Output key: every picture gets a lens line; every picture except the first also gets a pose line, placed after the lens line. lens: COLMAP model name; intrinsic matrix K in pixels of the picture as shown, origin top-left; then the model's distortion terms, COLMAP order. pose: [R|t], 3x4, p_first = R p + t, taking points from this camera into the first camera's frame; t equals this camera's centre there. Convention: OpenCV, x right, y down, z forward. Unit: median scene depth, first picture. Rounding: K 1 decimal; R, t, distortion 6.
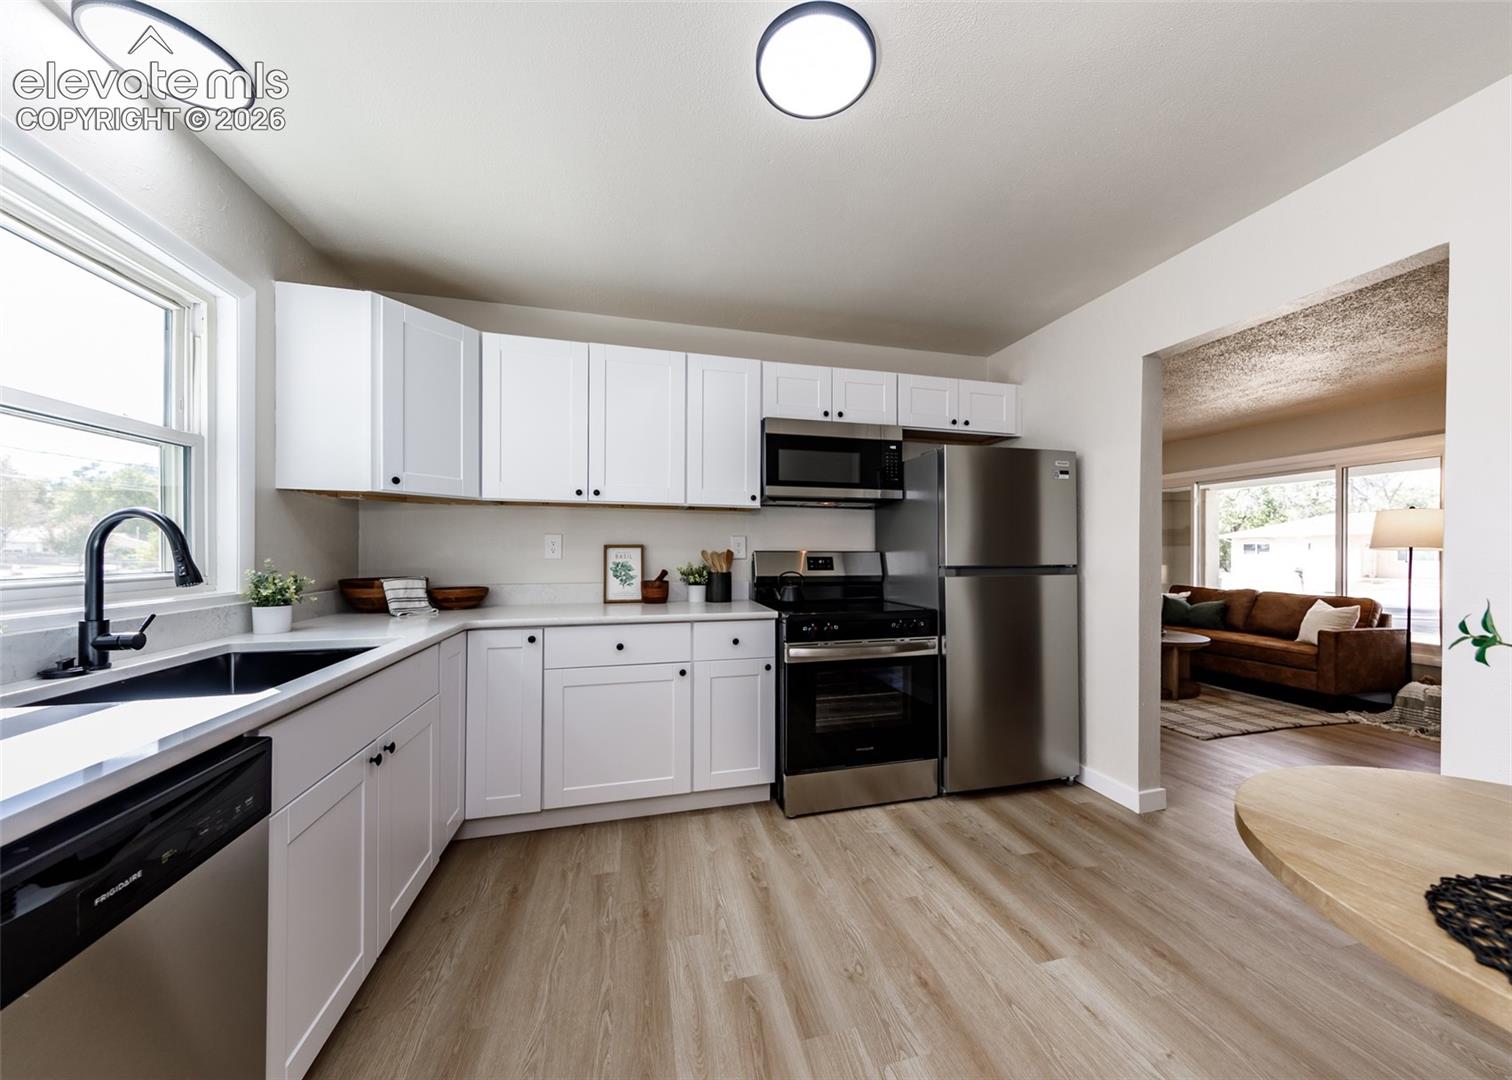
lens RADIAL K [[532.4, 0, 774.7], [0, 532.4, 551.2], [0, 0, 1]] dist [0.001056, 0.000021]
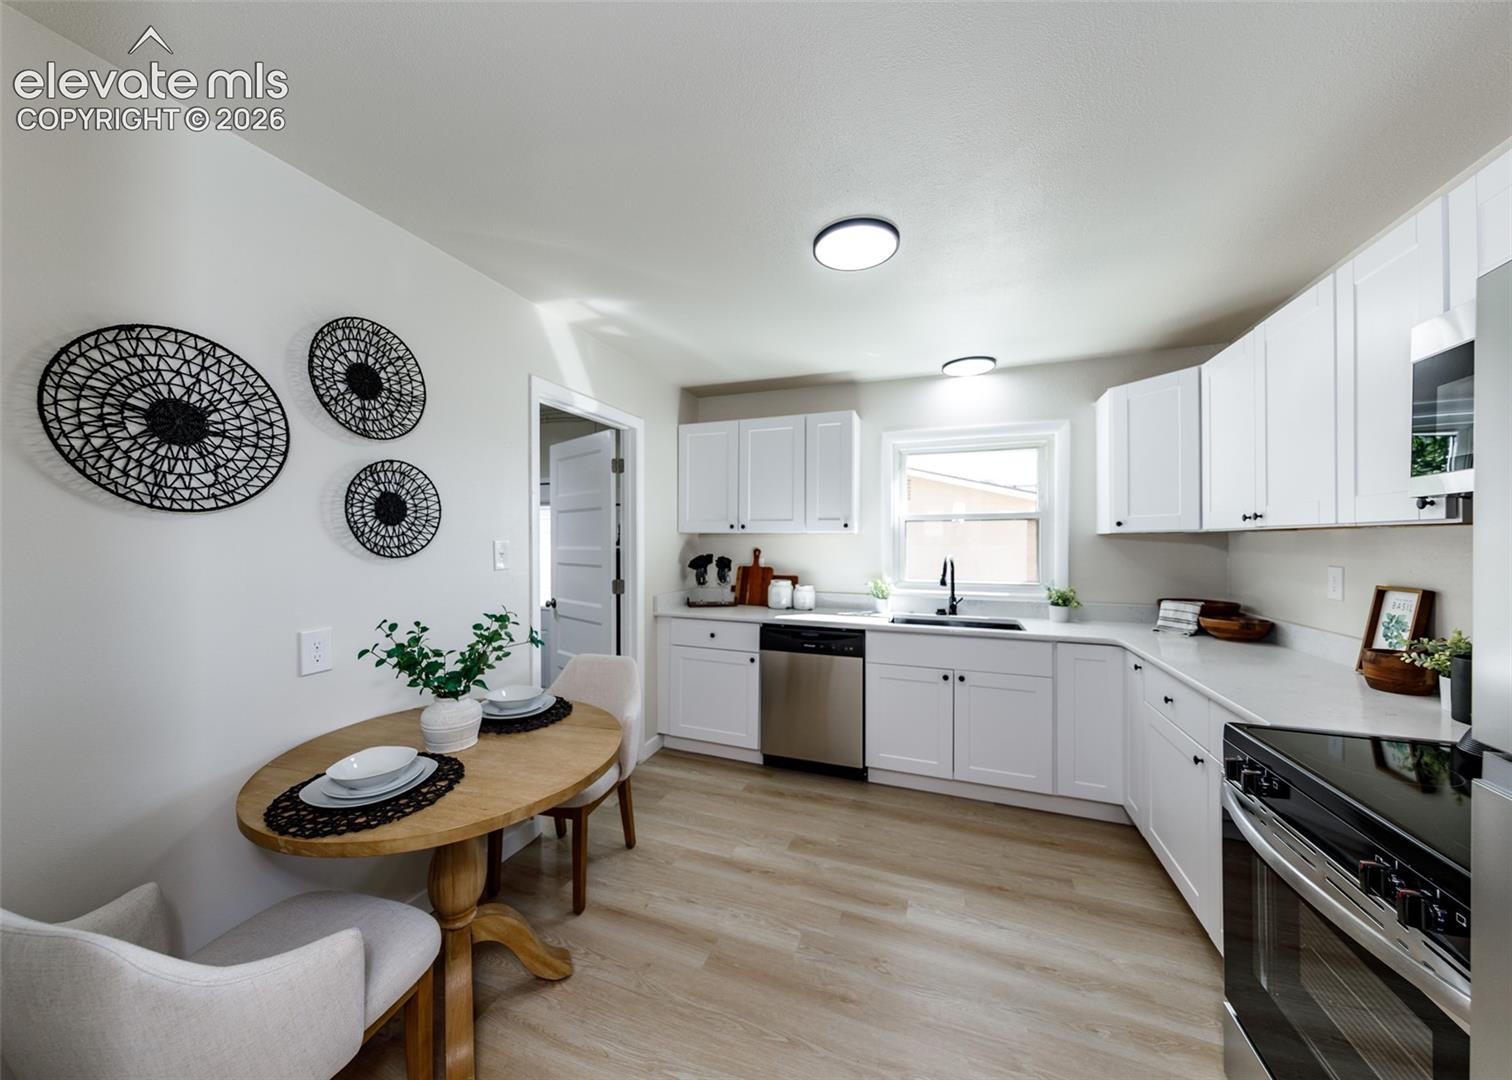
lens RADIAL K [[532.7, 0, 737.9], [0, 532.7, 539.4], [0, 0, 1]] dist [0.001568, 0.000093]
pose [[-0.597988, -0.004526, -0.801492, 0.872324], [-0.002536, 0.999990, -0.003754, -0.083715], [0.801501, -0.000212, -0.597993, 0.999203]]
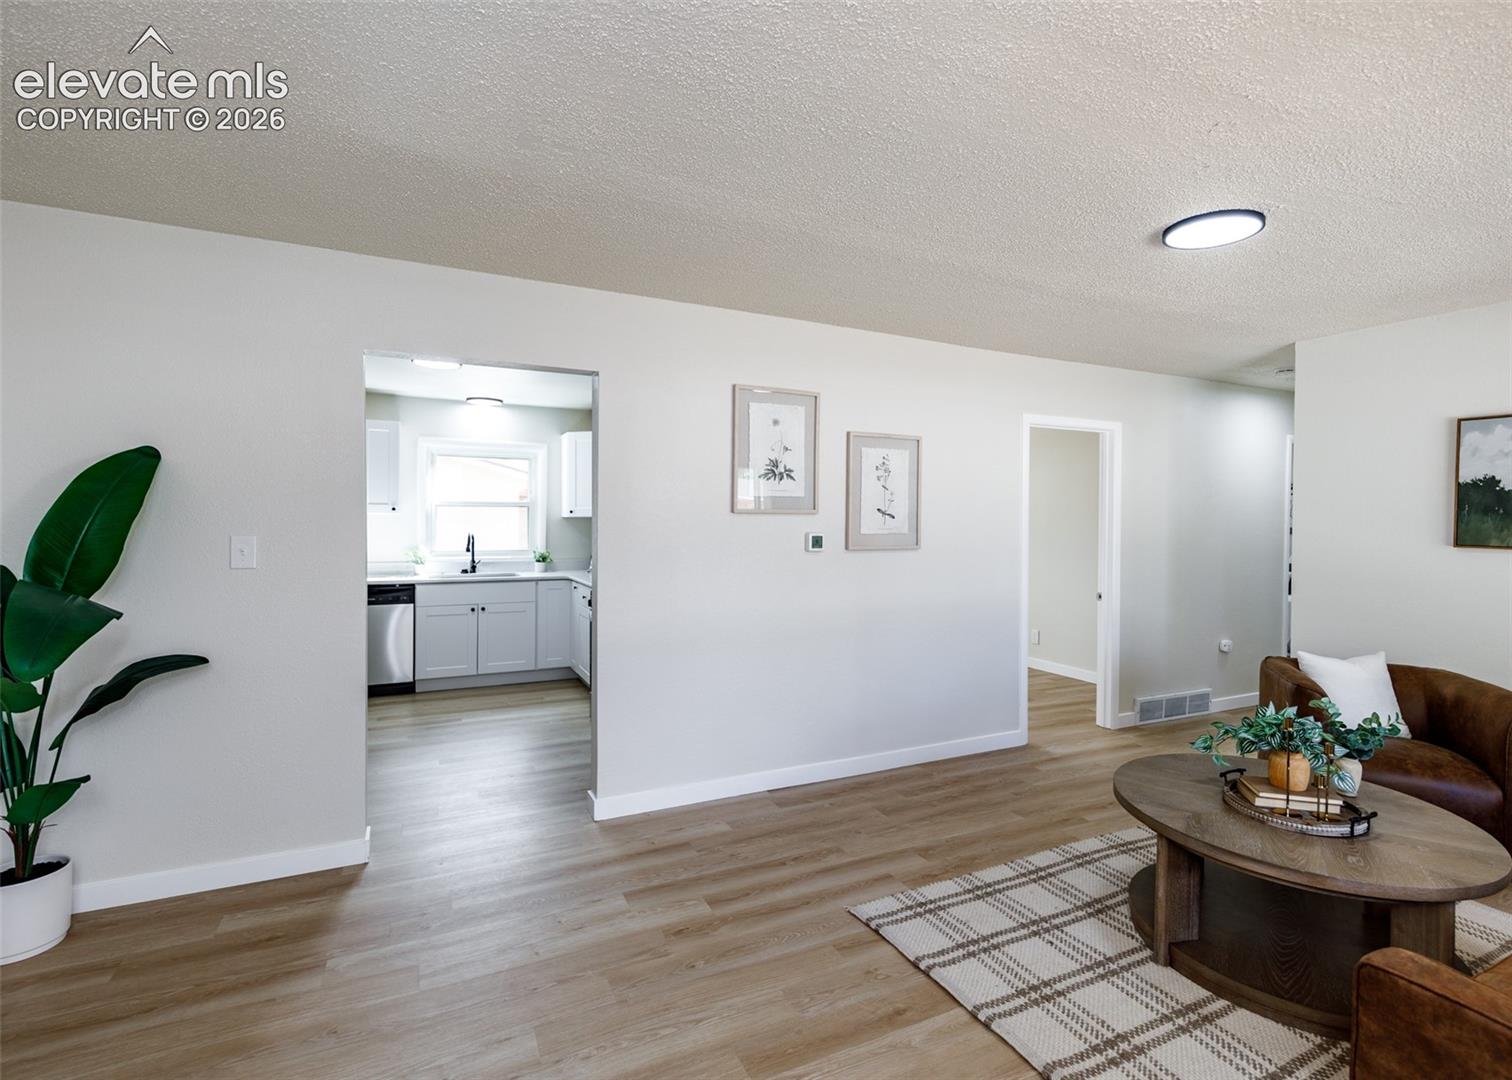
lens RADIAL K [[732.2, 0, 777.7], [0, 732.2, 526.7], [0, 0, 1]] dist [0.000672, -0.001012]
pose [[0.196700, 0.009653, -0.980416, 2.445883], [-0.008395, 0.999931, 0.008161, -0.097398], [0.980428, 0.006626, 0.196768, 1.208053]]
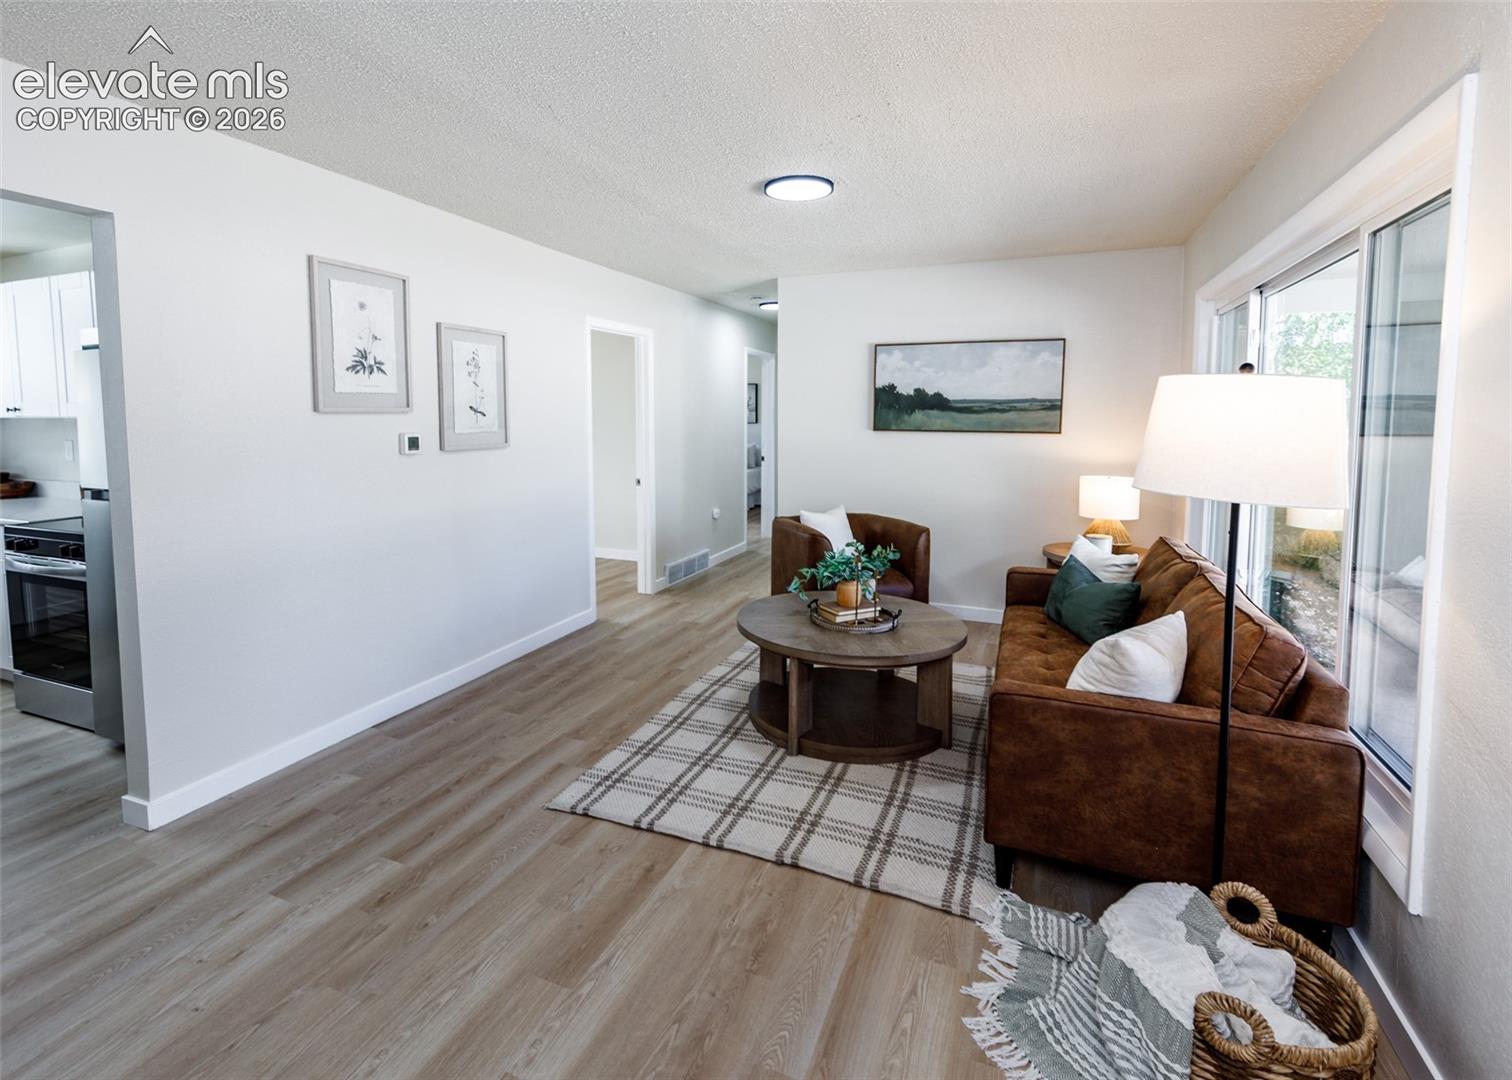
lens RADIAL K [[714.2, 0, 738.1], [0, 714.2, 463.1], [0, 0, 1]] dist [0.000671, -0.000601]
pose [[0.787786, 0.037892, -0.614782, 2.246839], [0.004077, 0.997763, 0.066722, -0.105443], [0.615936, -0.055069, 0.785869, 0.852682]]
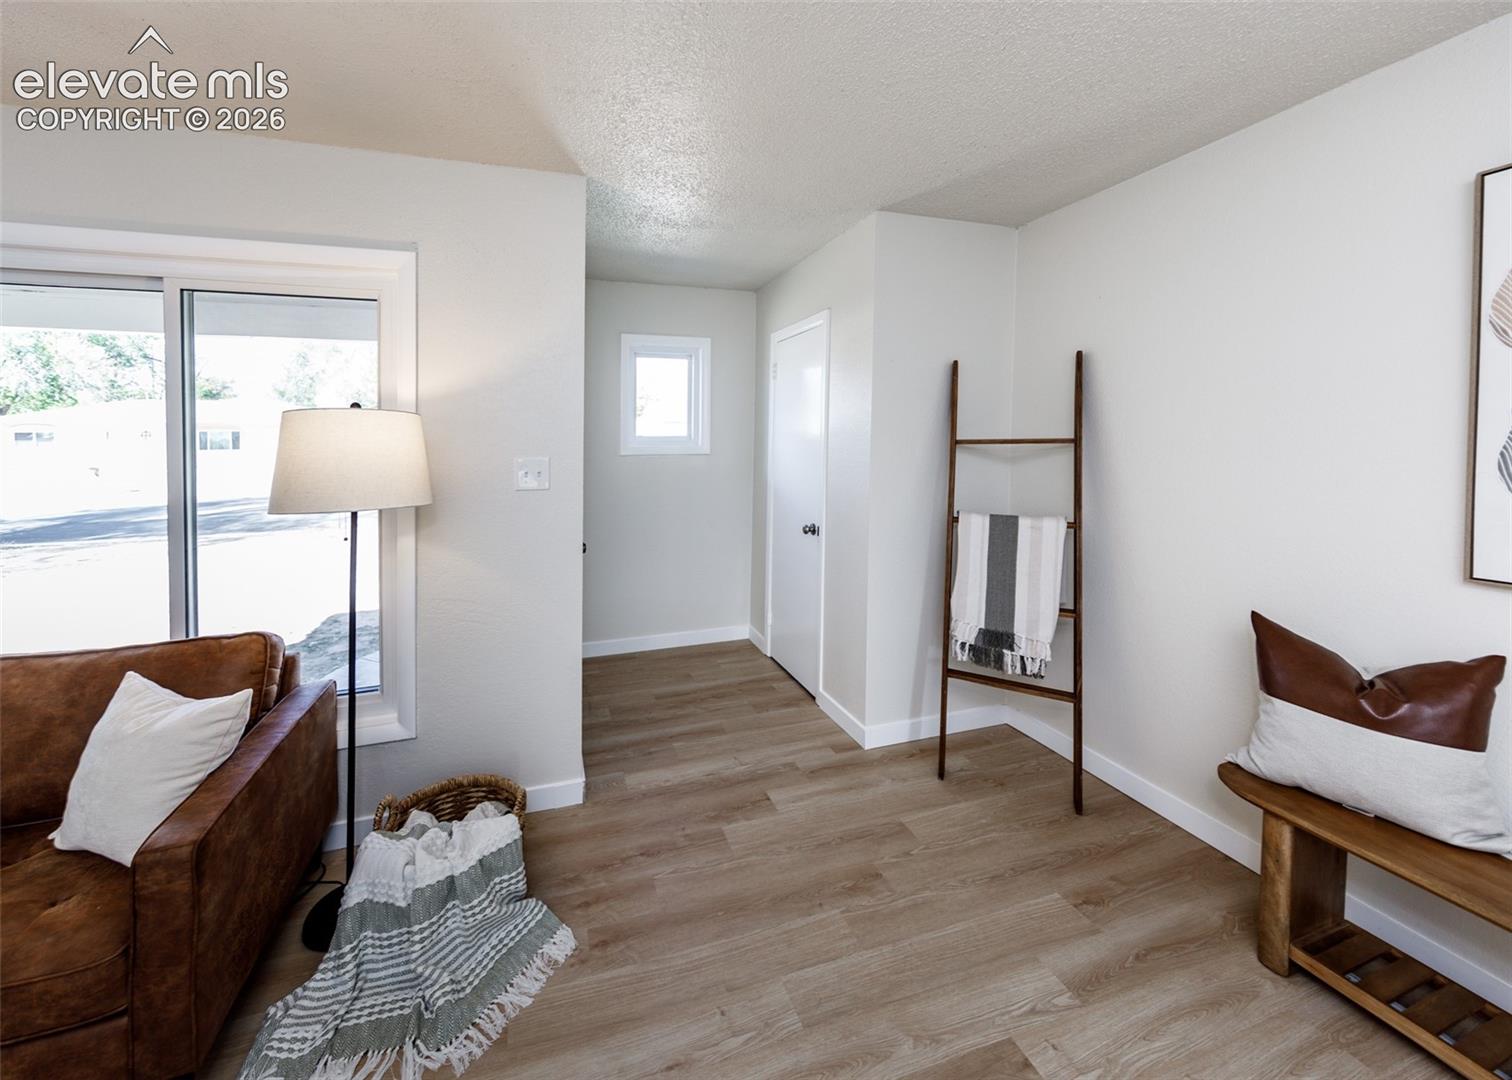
lens RADIAL K [[553.0, 0, 704.2], [0, 553.0, 463.7], [0, 0, 1]] dist [0.001793, -0.000068]
pose [[-0.021417, -0.047366, 0.998648, 1.408902], [0.006235, 0.998851, 0.047510, -0.108876], [-0.999751, 0.007244, -0.021097, 1.352723]]
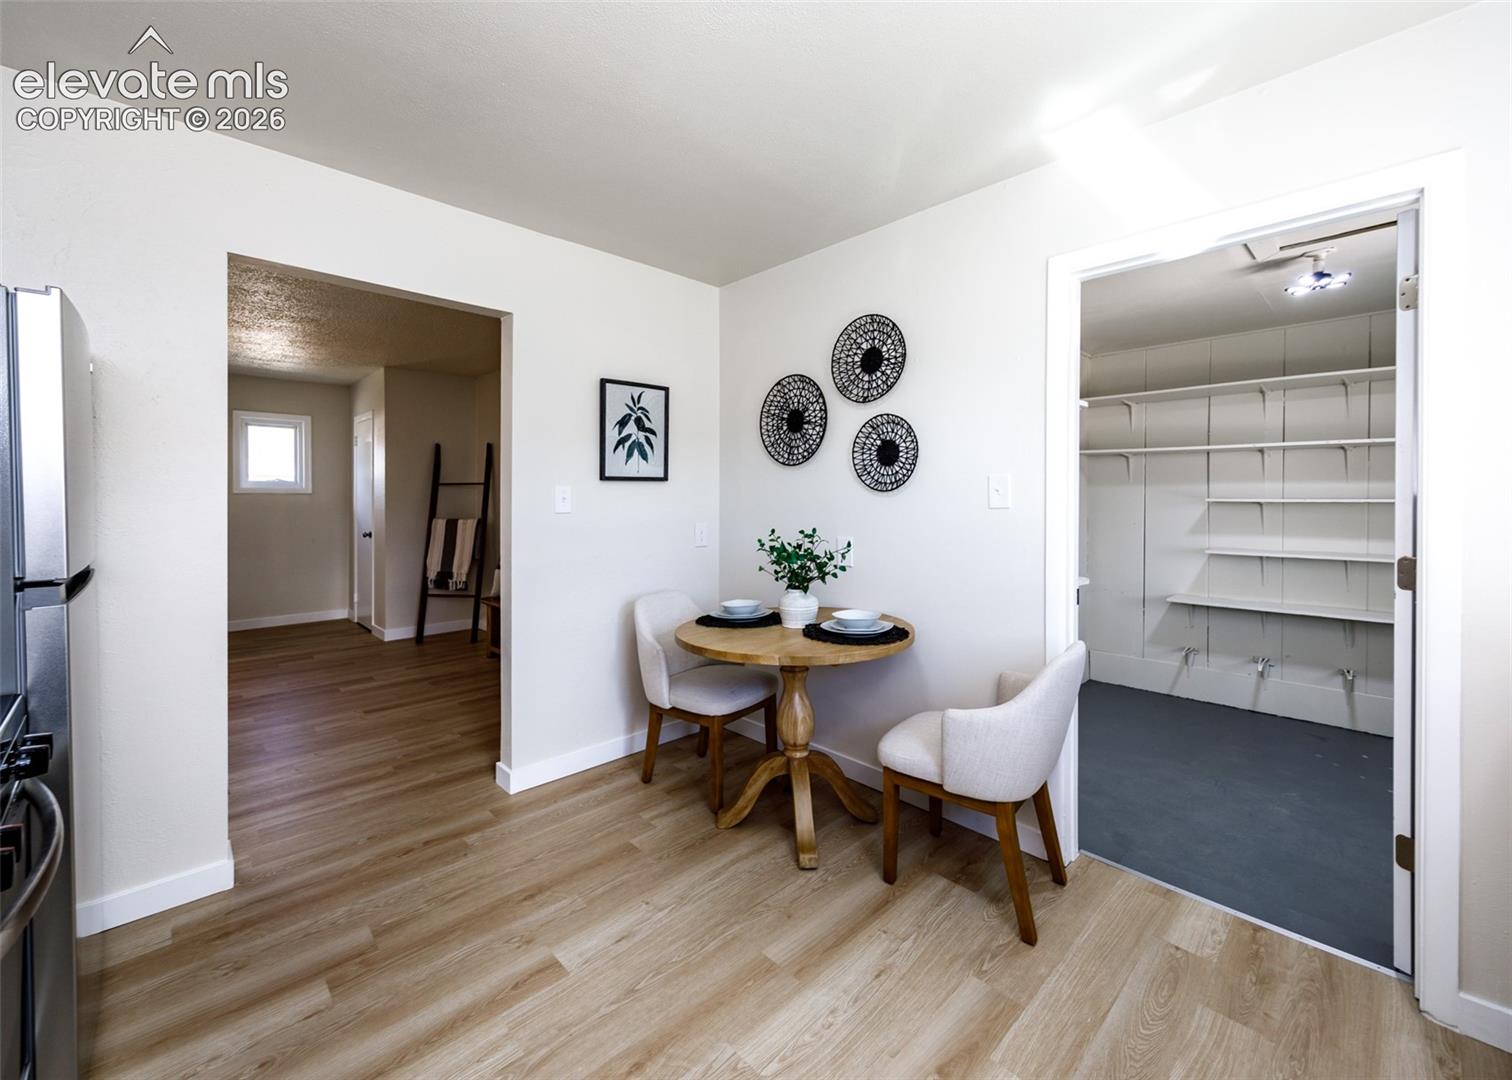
lens RADIAL K [[609.3, 0, 749.5], [0, 609.3, 502.8], [0, 0, 1]] dist [-0.000627, -0.000100]
pose [[-0.486659, -0.010002, 0.873535, -0.413428], [-0.005985, 0.999949, 0.008116, -0.042441], [-0.873572, -0.001278, -0.486694, 0.883312]]
